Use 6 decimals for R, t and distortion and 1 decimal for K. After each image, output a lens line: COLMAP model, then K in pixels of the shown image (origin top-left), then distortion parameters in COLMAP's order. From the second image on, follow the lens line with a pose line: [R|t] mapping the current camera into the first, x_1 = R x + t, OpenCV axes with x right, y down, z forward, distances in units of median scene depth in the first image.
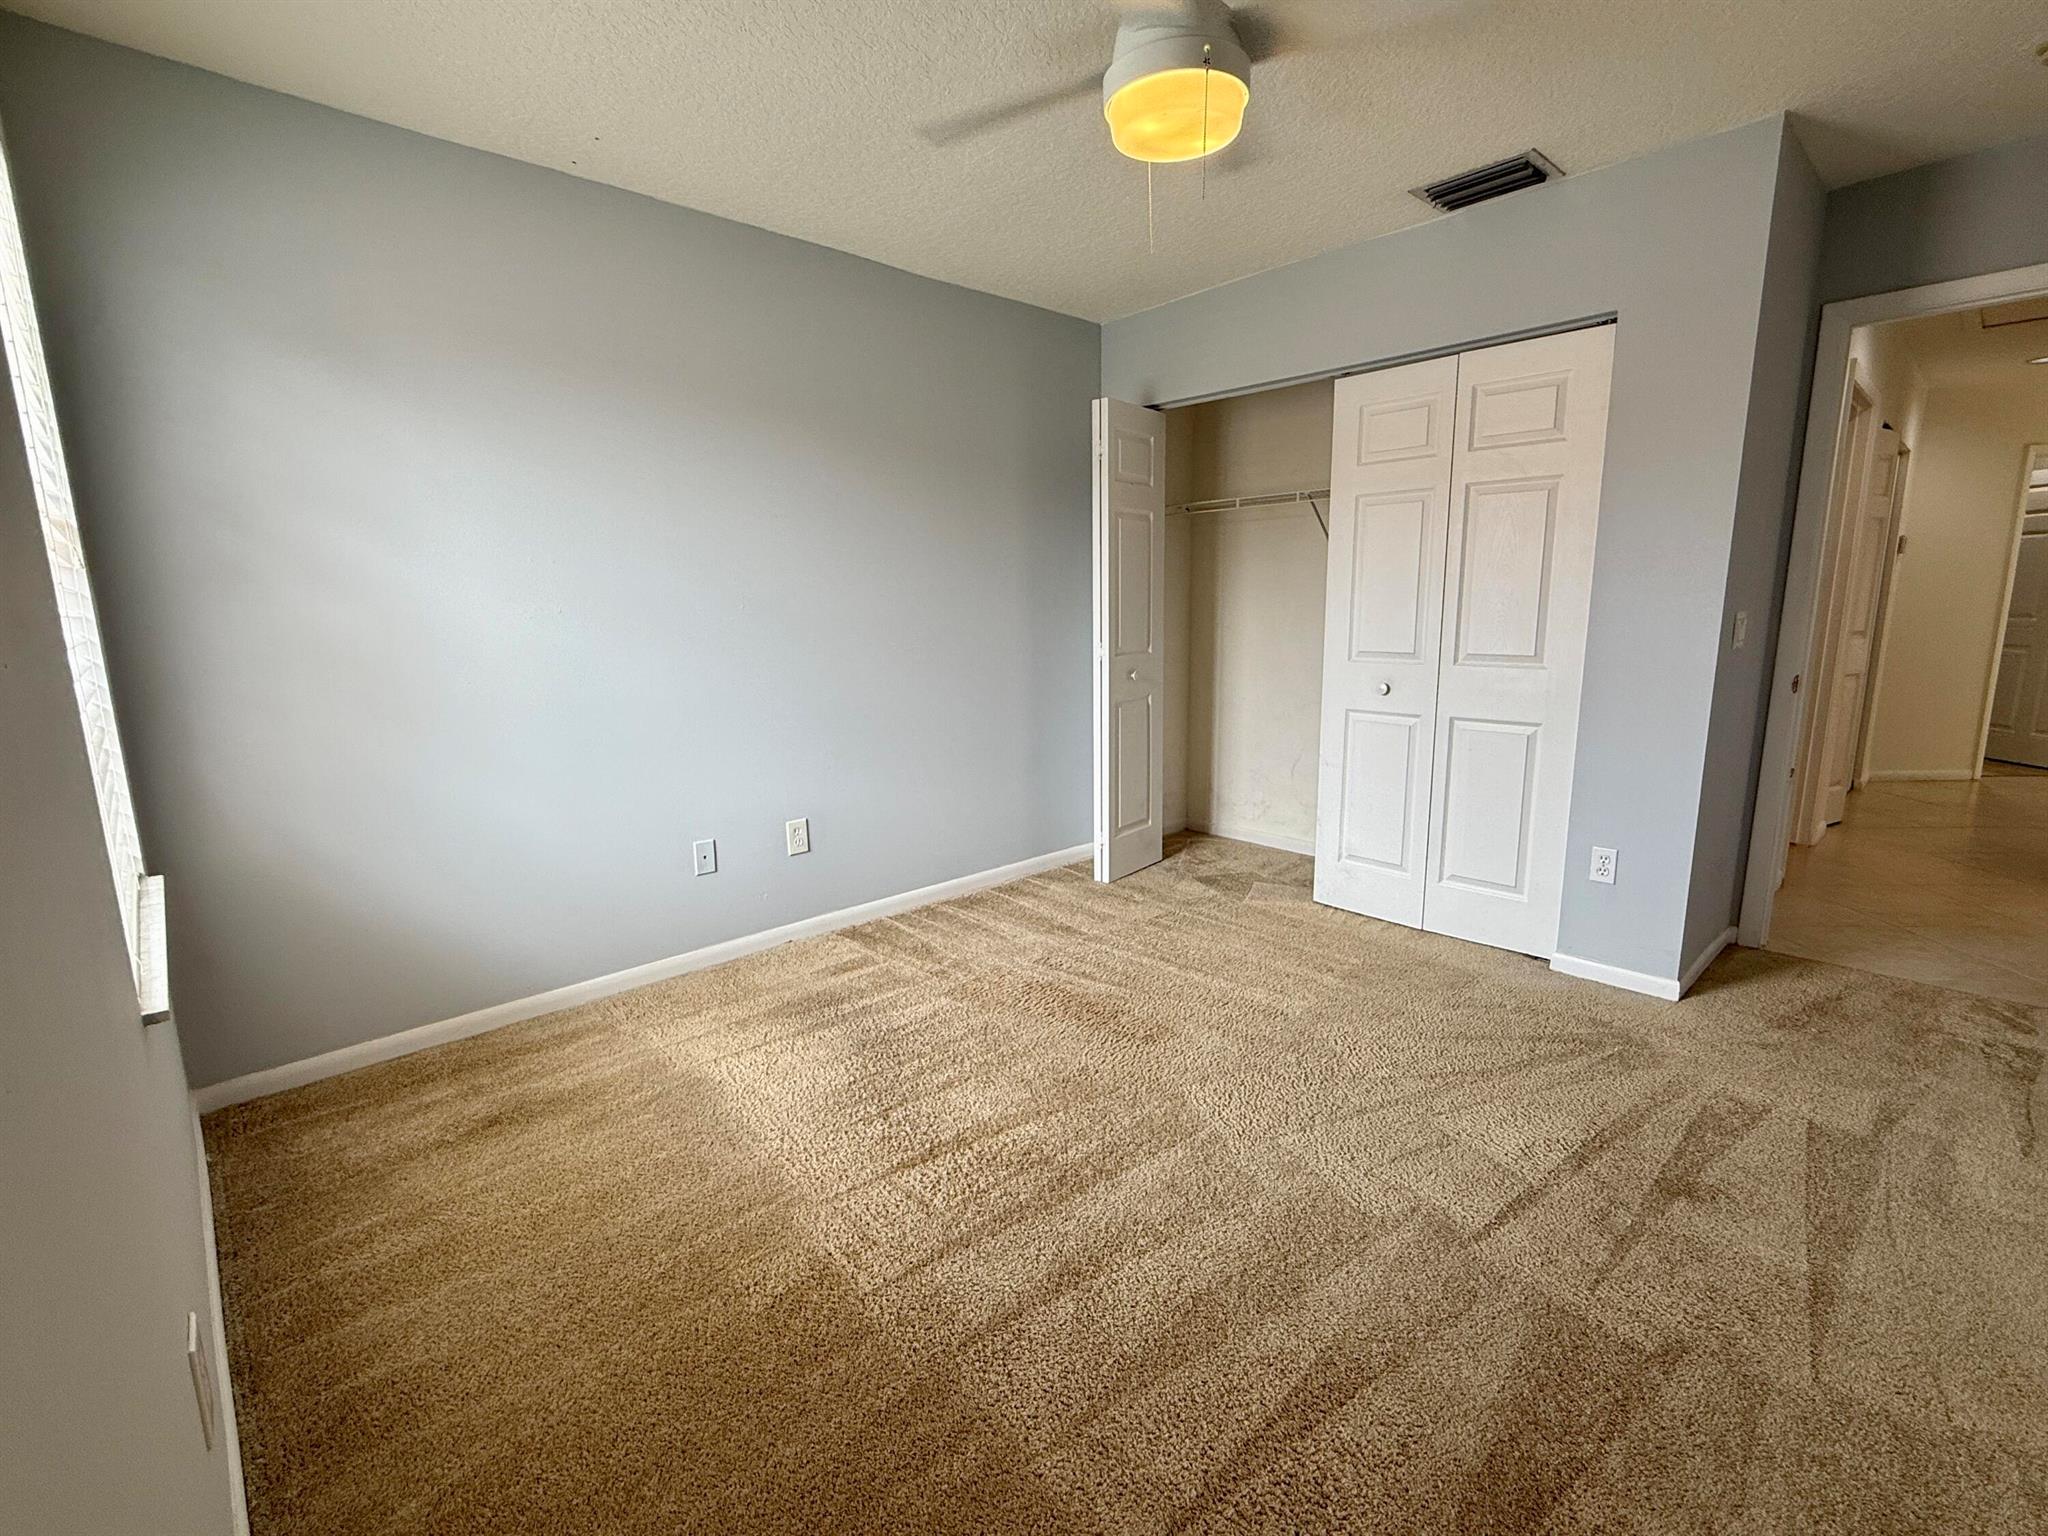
lens RADIAL K [[921.3, 0, 1024.0], [0, 921.3, 768.0], [0, 0, 1]] dist [-0.000356, 0.000724]
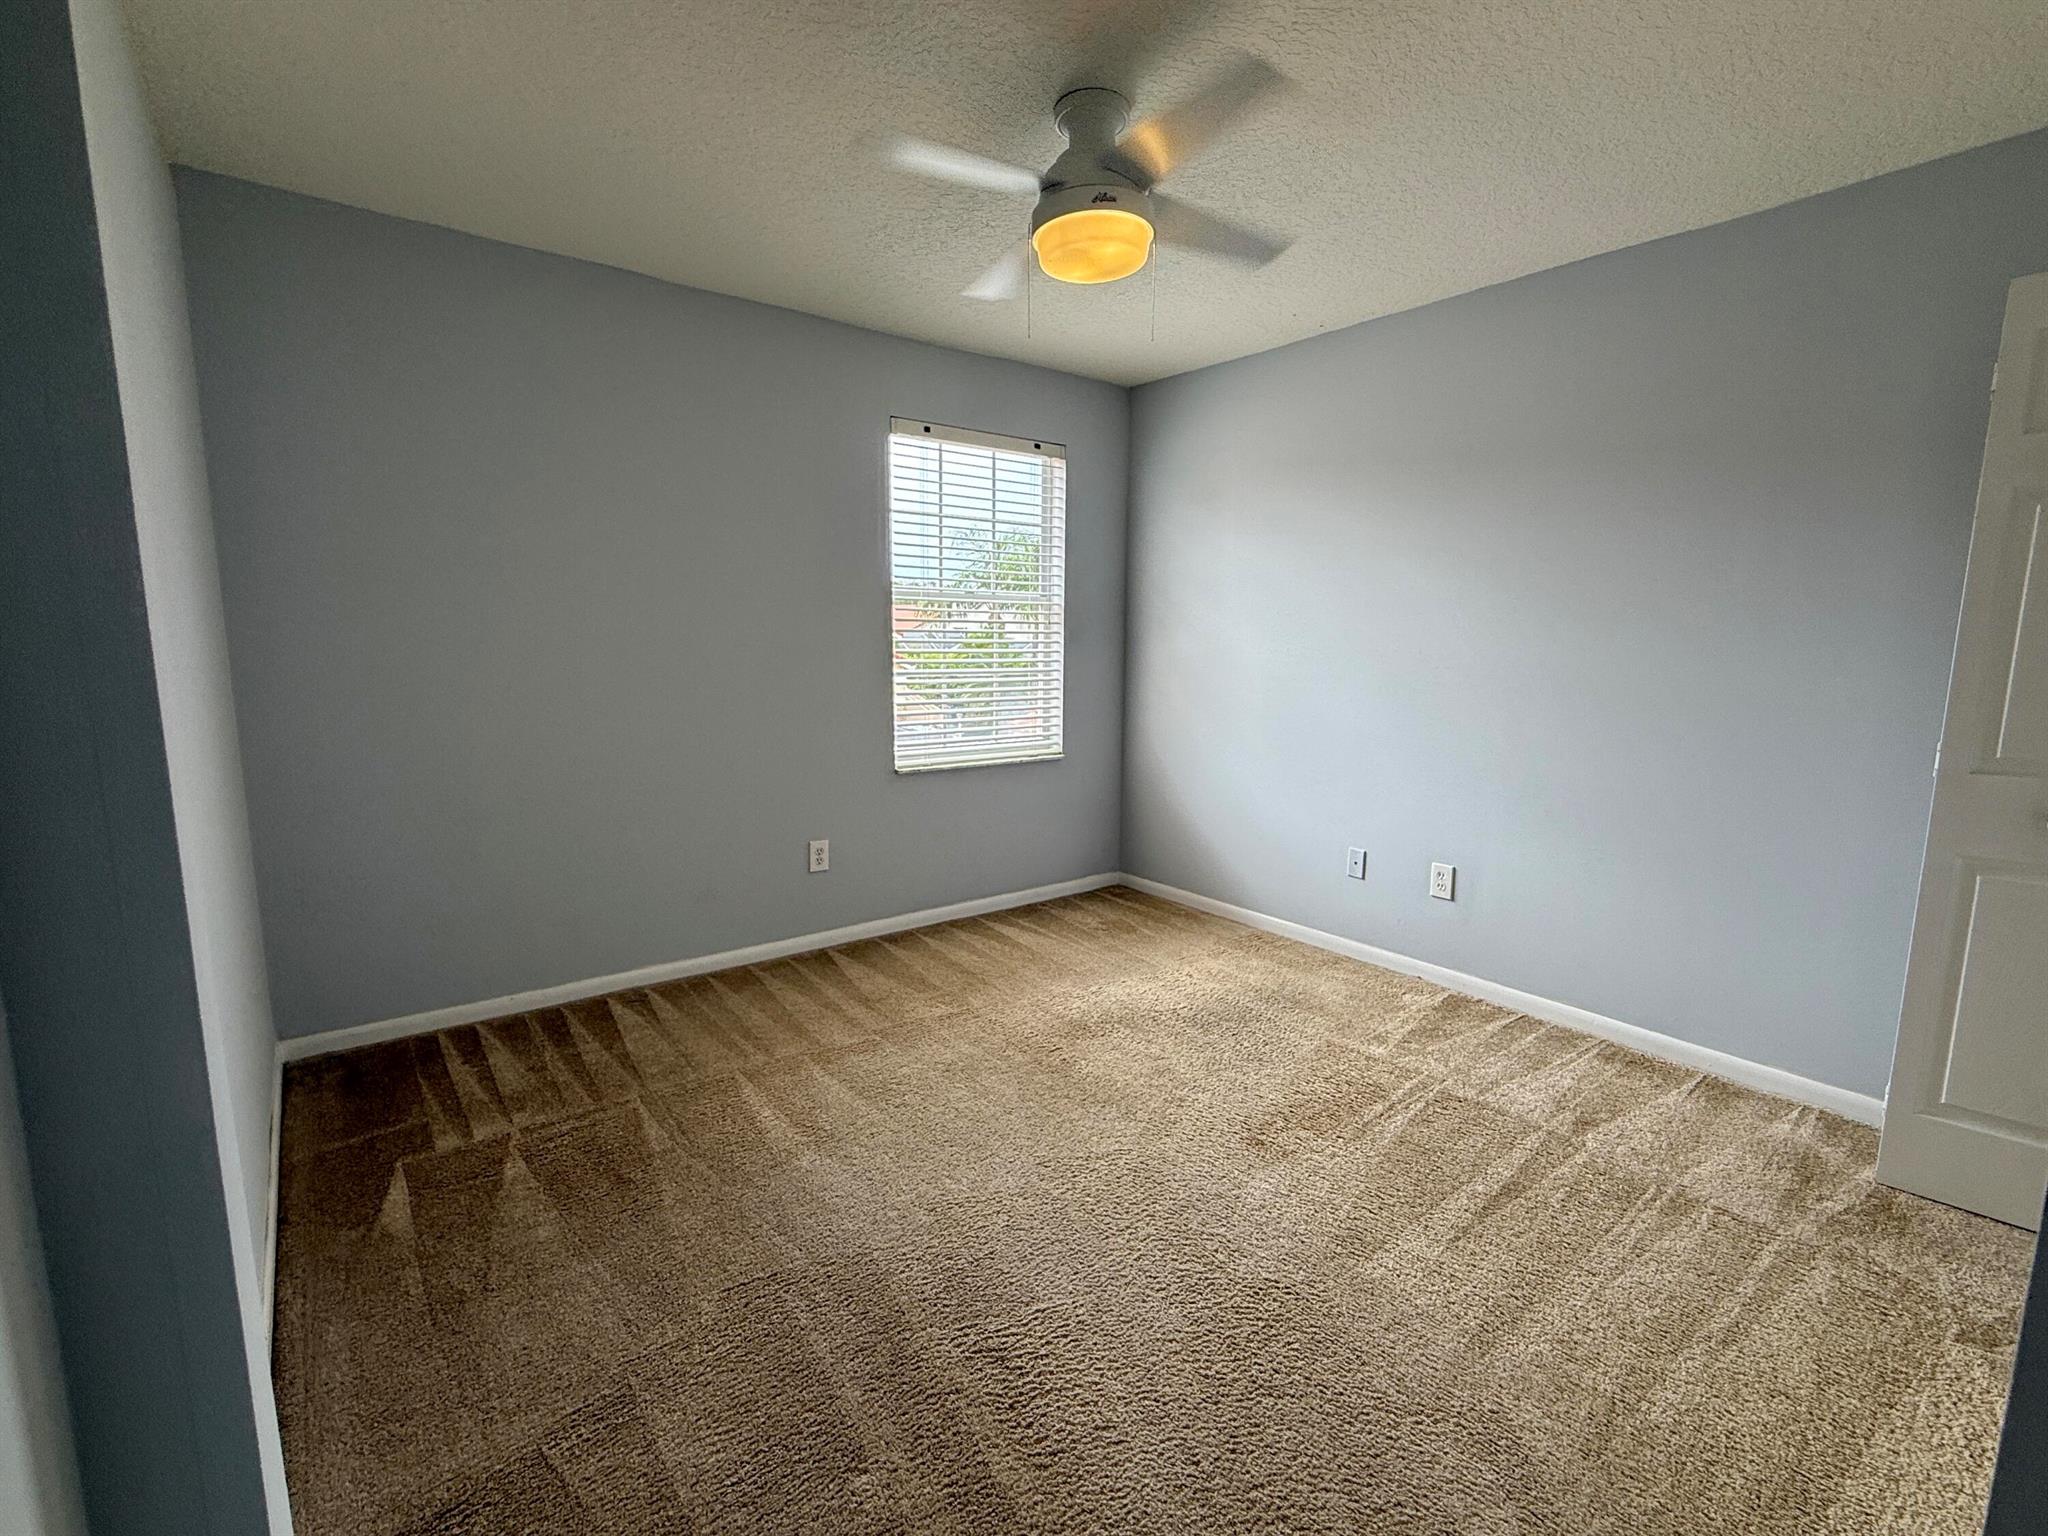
lens RADIAL K [[921.3, 0, 1024.0], [0, 921.3, 768.0], [0, 0, 1]] dist [-0.000356, 0.000724]
pose [[-0.105063, 0.154077, -0.982457, 0.745091], [-0.187800, 0.967075, 0.171748, -0.126654], [0.976572, 0.202550, -0.072668, 0.589217]]
